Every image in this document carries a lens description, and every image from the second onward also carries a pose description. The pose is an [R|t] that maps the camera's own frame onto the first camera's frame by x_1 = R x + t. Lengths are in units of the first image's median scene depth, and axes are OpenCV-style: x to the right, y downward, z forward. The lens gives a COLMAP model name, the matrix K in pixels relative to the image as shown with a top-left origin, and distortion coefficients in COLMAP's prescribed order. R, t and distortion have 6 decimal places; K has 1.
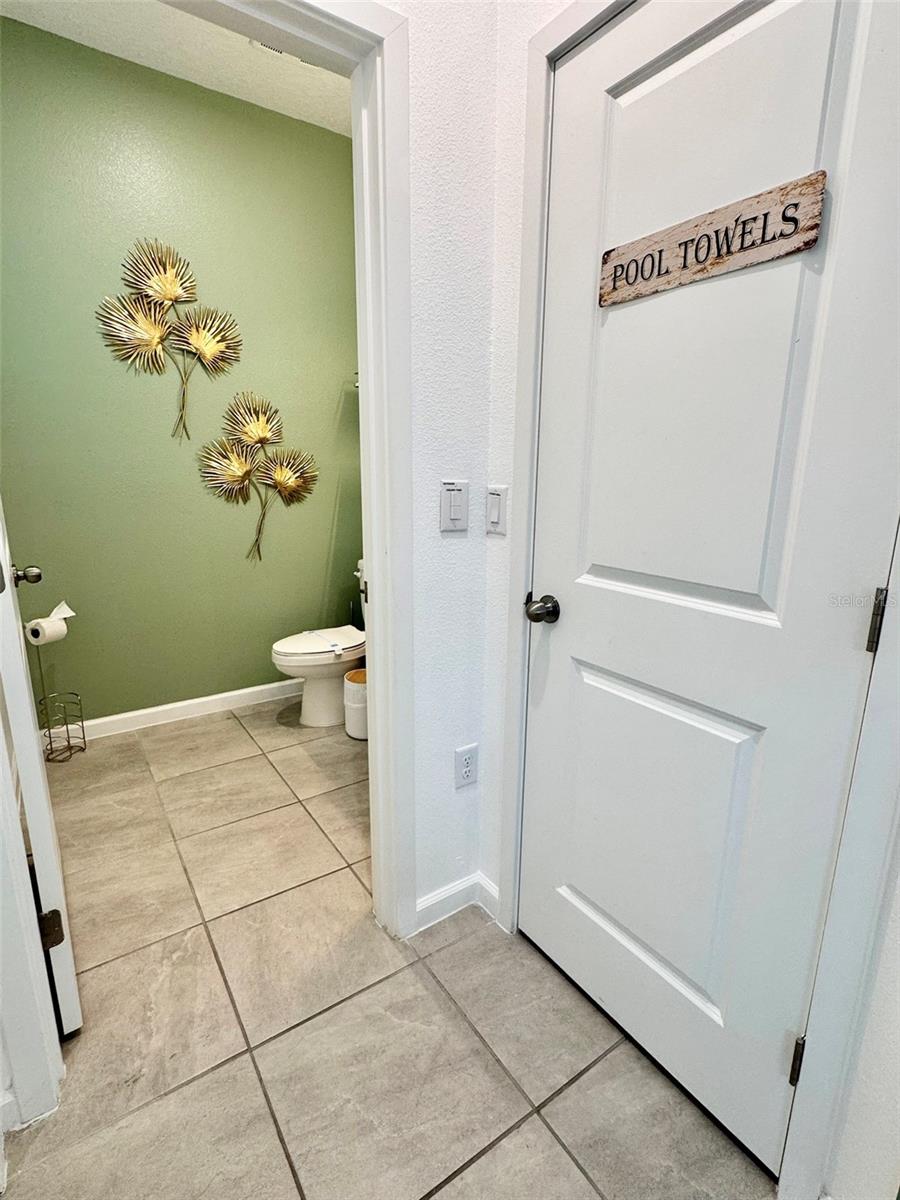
lens RADIAL K [[584.8, 0, 450.0], [0, 584.8, 600.0], [0, 0, 1]] dist [0.001252, 0.000141]
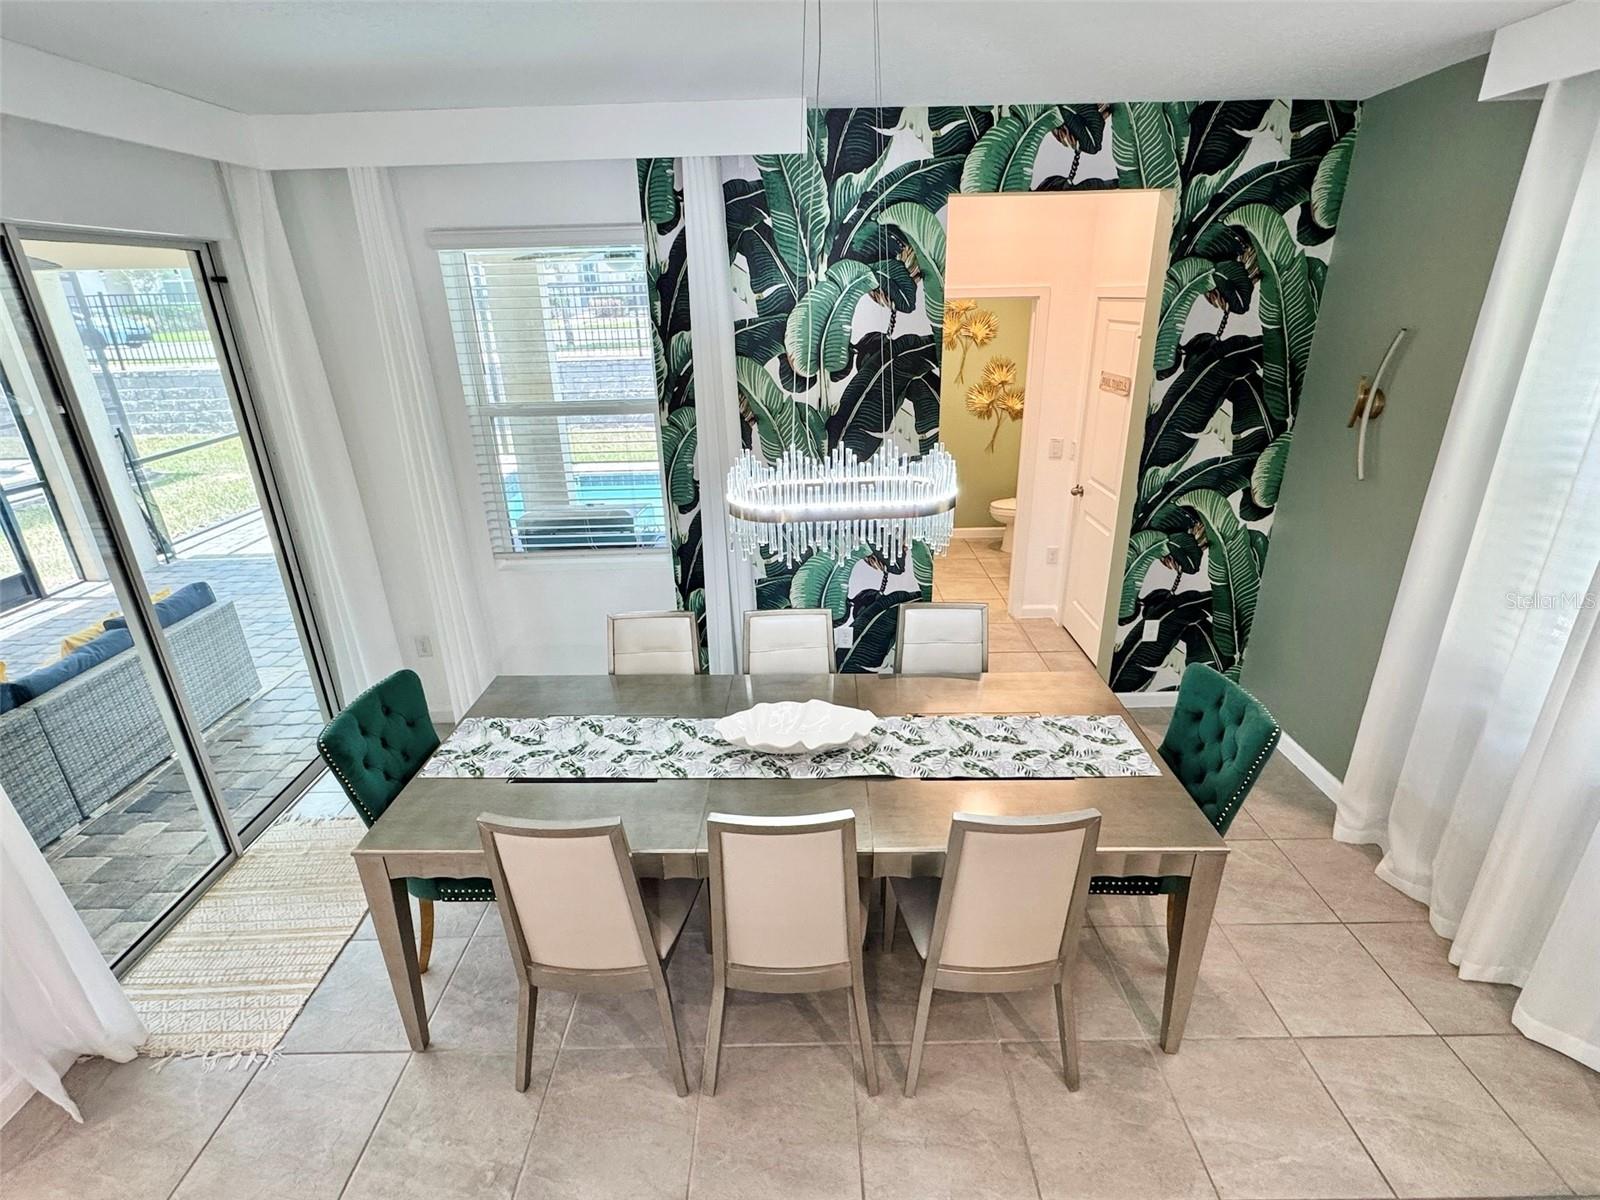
lens RADIAL K [[767.8, 0, 800.0], [0, 767.8, 600.0], [0, 0, 1]] dist [-0.002257, 0.000098]
pose [[0.825008, 0.184377, -0.534198, 0.553278], [-0.097452, 0.977535, 0.186890, -0.015148], [0.556655, -0.102127, 0.824442, -1.364474]]
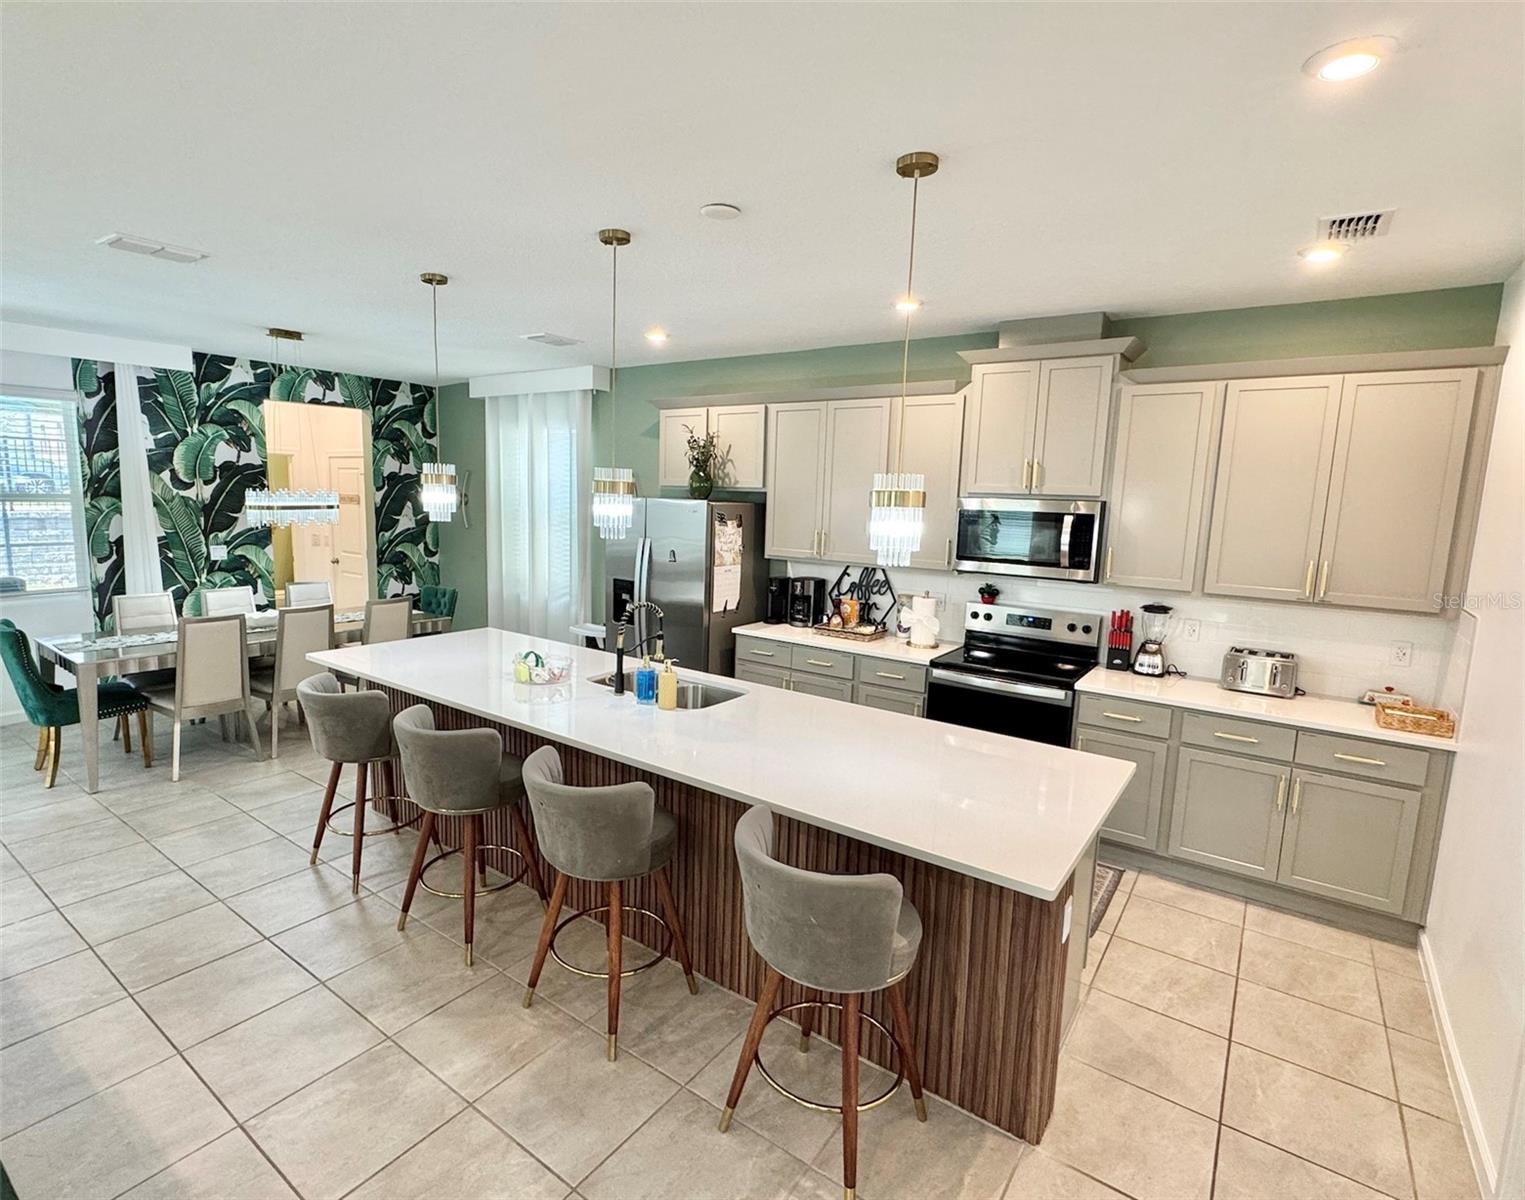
lens RADIAL K [[766.5, 0, 726.1], [0, 766.5, 598.5], [0, 0, 1]] dist [-0.000263, 0.000413]
pose [[0.945312, -0.029363, 0.324844, 0.575926], [0.056049, 0.995748, -0.073100, 0.486077], [-0.321316, 0.087309, 0.942939, -2.984447]]
